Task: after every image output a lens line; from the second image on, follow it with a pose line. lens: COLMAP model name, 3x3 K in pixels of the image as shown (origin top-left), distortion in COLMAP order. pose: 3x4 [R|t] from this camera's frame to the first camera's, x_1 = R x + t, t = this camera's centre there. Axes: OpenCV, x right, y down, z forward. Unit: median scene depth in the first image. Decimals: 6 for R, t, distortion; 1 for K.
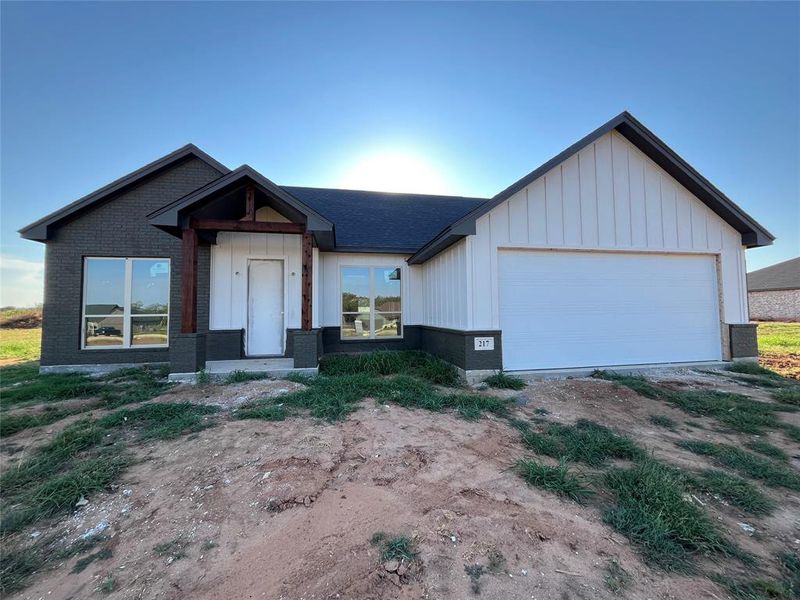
lens RADIAL K [[321.7, 0, 400.0], [0, 321.7, 300.0], [0, 0, 1]] dist [-0.012348, -0.000123]
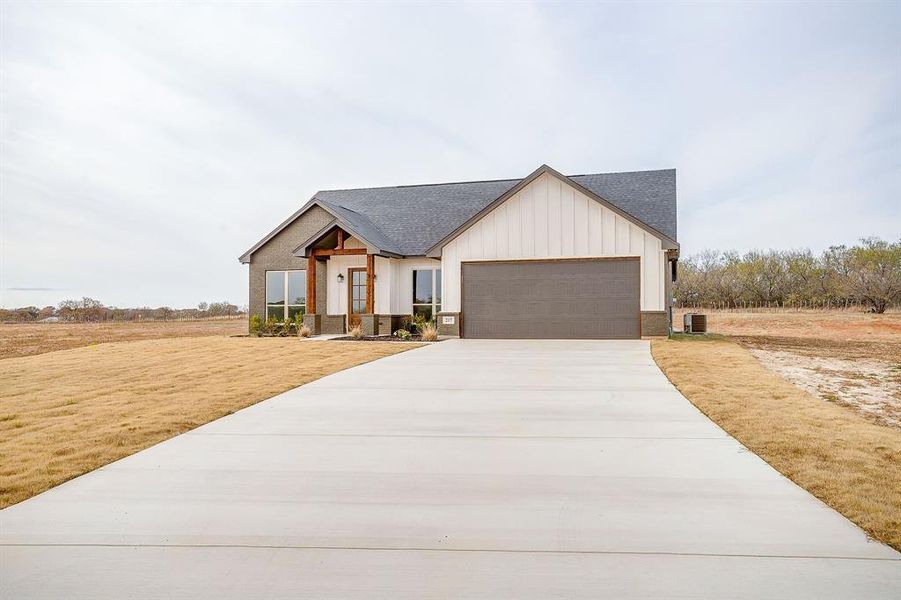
lens RADIAL K [[717.9, 0, 450.0], [0, 717.9, 325.0], [0, 0, 1]] dist [-0.005338, 0.001209]
pose [[0.874115, 0.009882, -0.485618, 1.760217], [0.010976, 0.999136, 0.040087, 0.008954], [0.485595, -0.040371, 0.873251, -1.913443]]
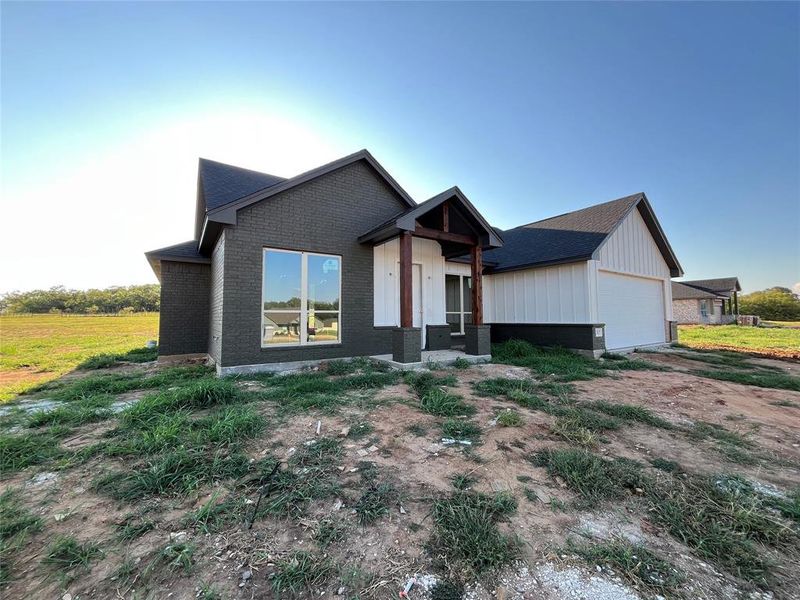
lens RADIAL K [[321.7, 0, 400.0], [0, 321.7, 300.0], [0, 0, 1]] dist [-0.012348, -0.000123]
pose [[0.917504, 0.028017, 0.396738, -0.998661], [-0.020023, 0.999505, -0.024278, 0.032398], [-0.397221, 0.014332, 0.917611, -0.014103]]
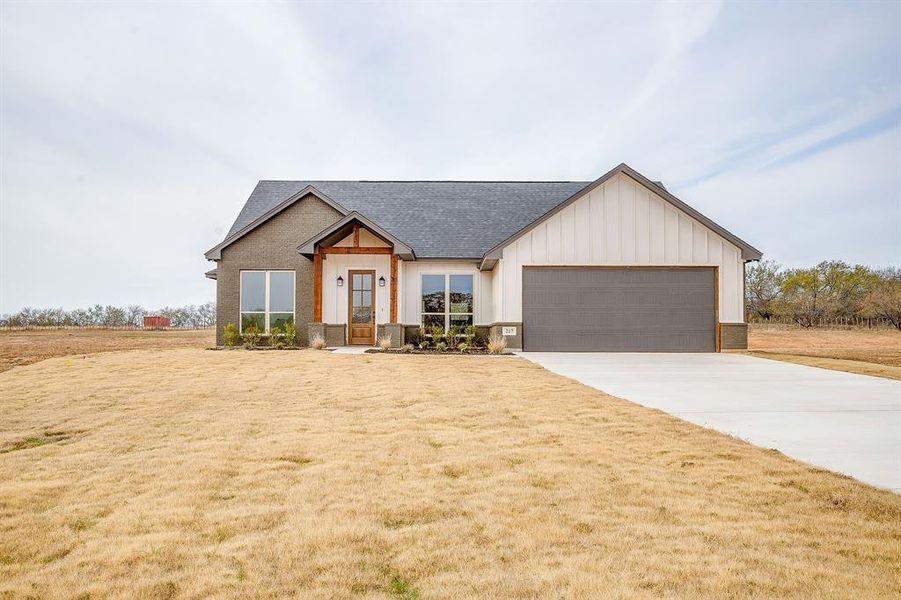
lens RADIAL K [[715.6, 0, 435.3], [0, 715.6, 315.6], [0, 0, 1]] dist [0.000688, 0.002053]
pose [[0.979154, 0.007671, -0.202975, 0.502787], [-0.005809, 0.999935, 0.009765, 0.028233], [0.203037, -0.008383, 0.979135, -1.945151]]
